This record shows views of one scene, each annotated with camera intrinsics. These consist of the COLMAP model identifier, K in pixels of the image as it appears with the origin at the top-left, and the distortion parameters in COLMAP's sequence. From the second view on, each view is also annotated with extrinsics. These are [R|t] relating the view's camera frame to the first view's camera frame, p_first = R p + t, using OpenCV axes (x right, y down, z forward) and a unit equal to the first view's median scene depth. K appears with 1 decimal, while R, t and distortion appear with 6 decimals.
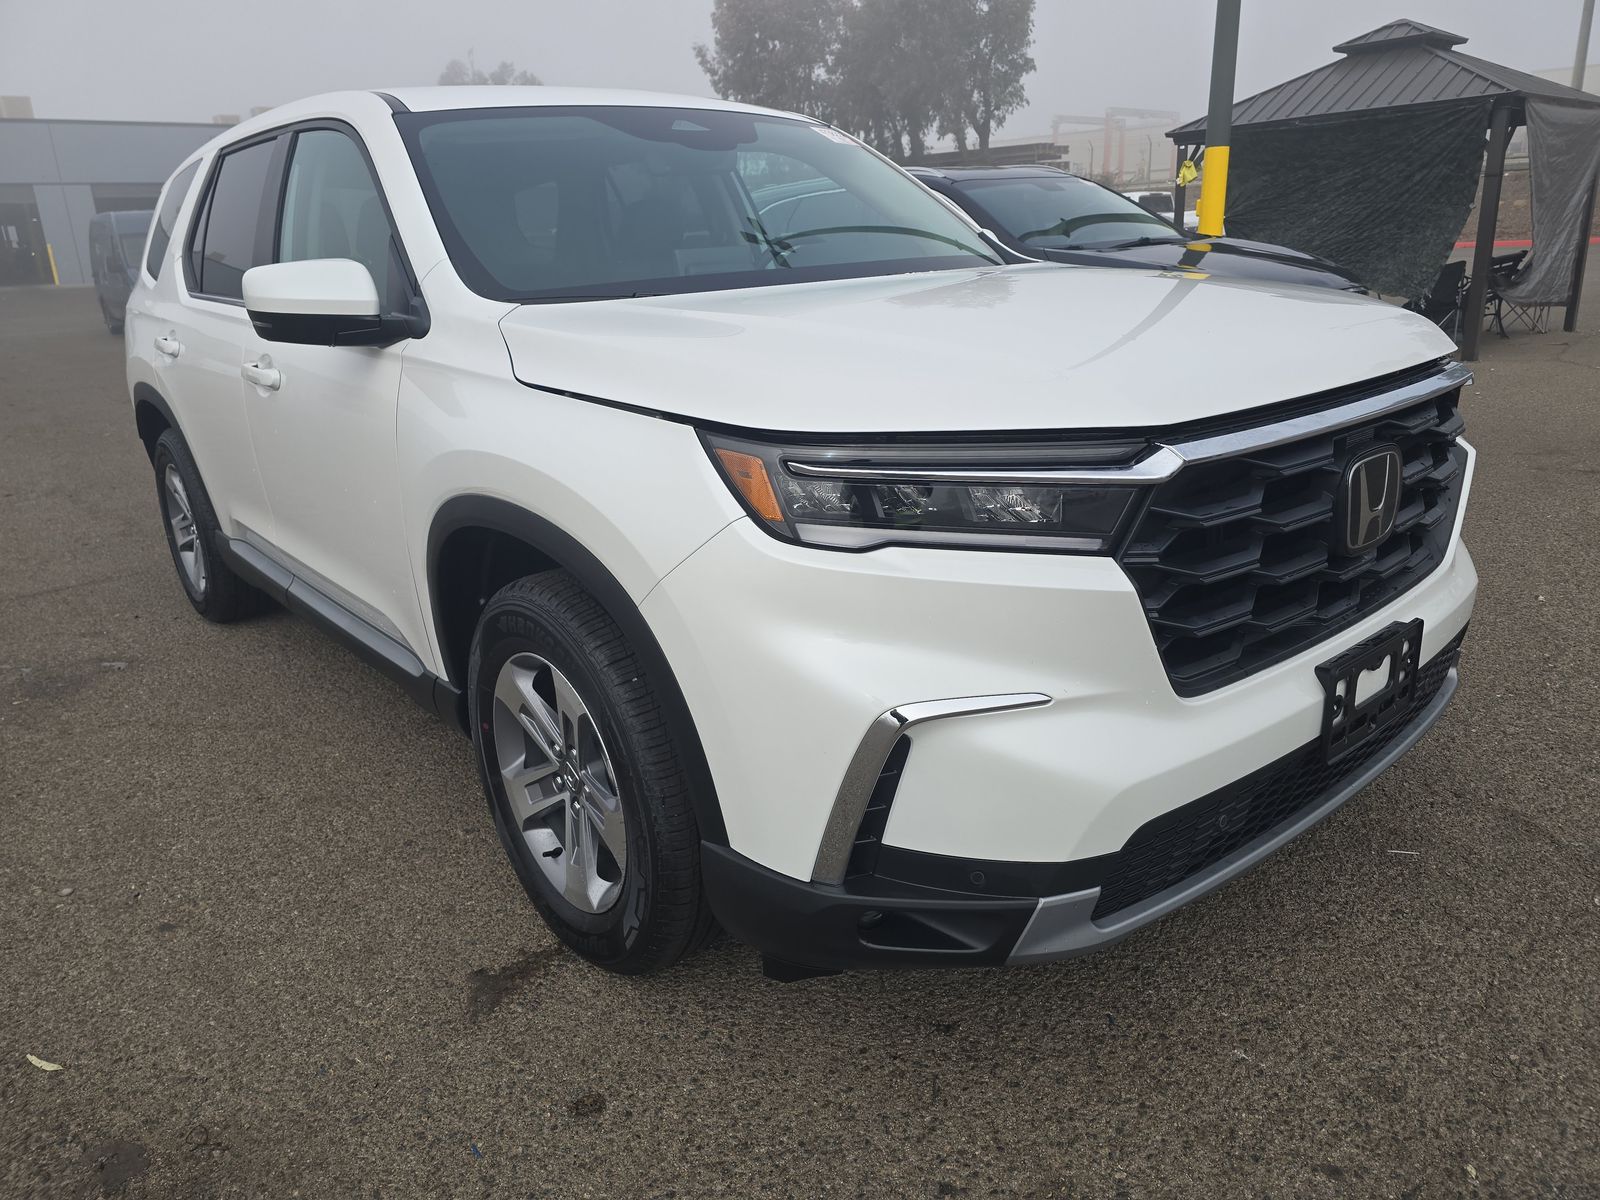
lens RADIAL K [[1061.1, 0, 790.4], [0, 1061.1, 592.1], [0, 0, 1]] dist [0.062659, -0.054460]
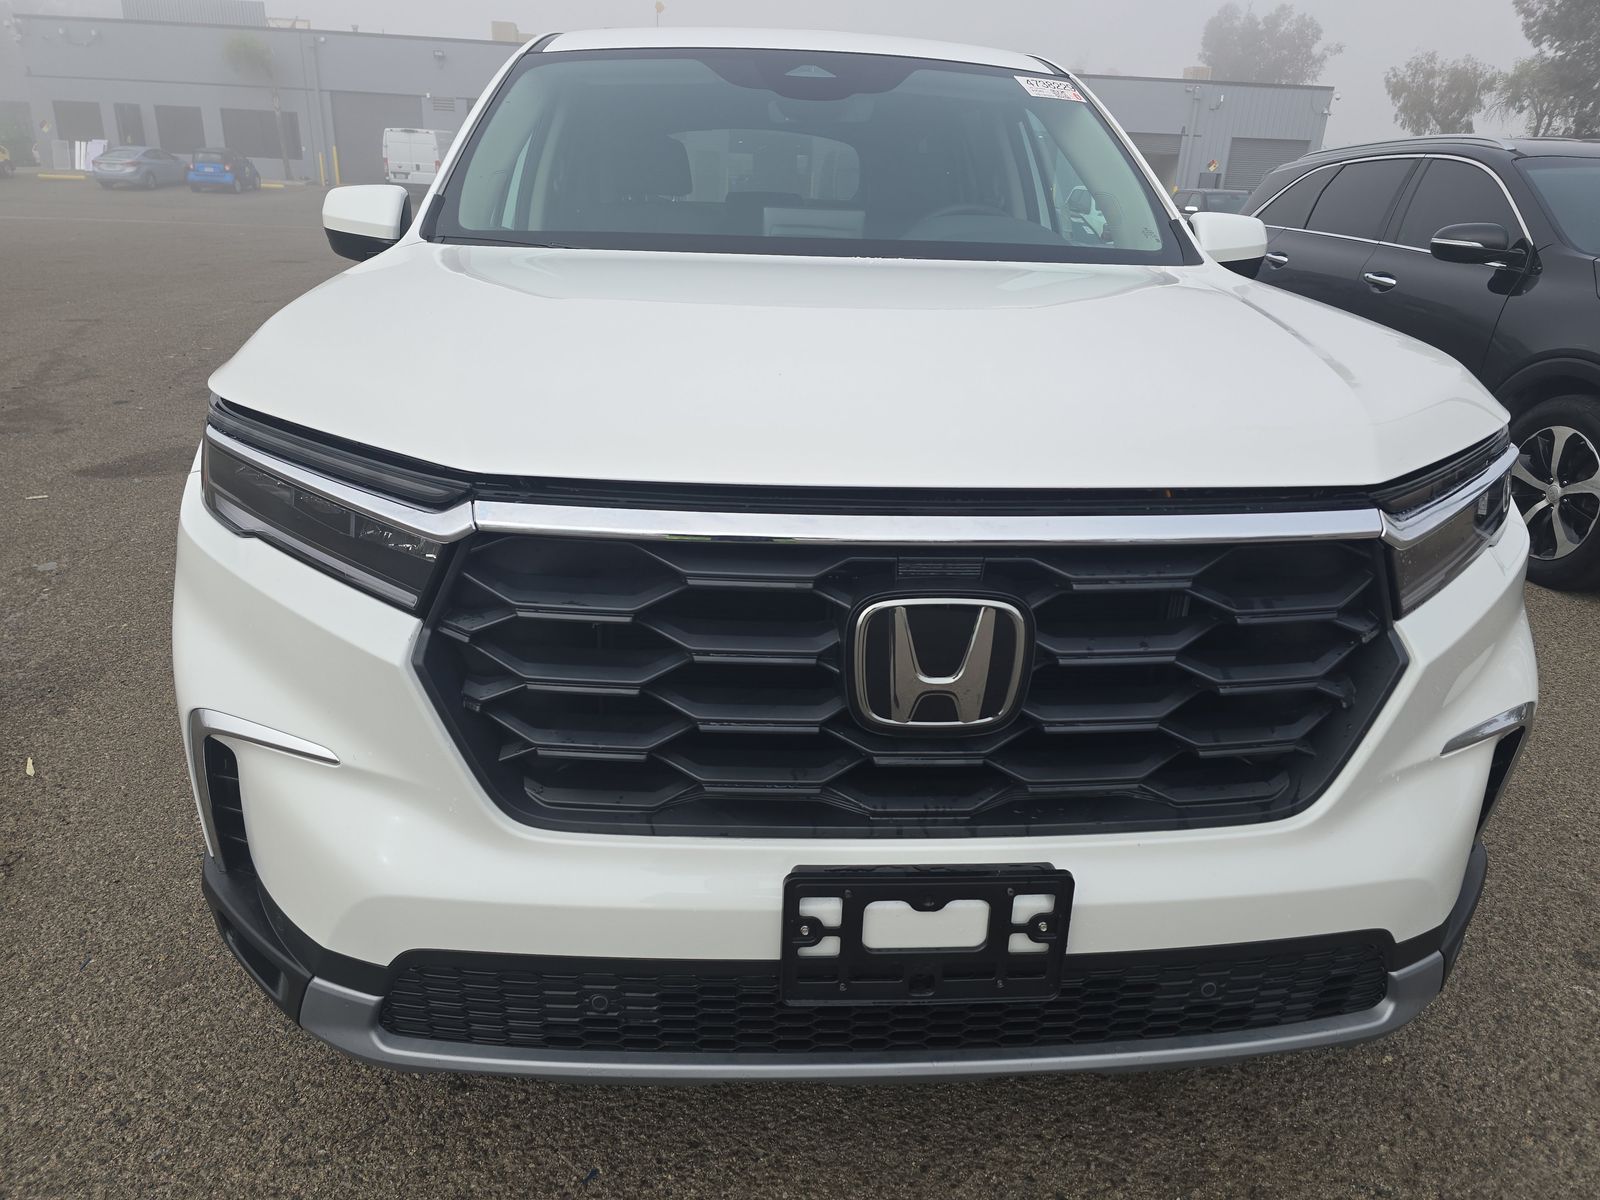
lens RADIAL K [[1061.1, 0, 790.4], [0, 1061.1, 592.1], [0, 0, 1]] dist [0.062659, -0.054460]
pose [[0.810299, 0.272172, -0.518978, 0.770894], [-0.251201, 0.961433, 0.112002, -0.174222], [0.529446, 0.039613, 0.847418, 0.383015]]
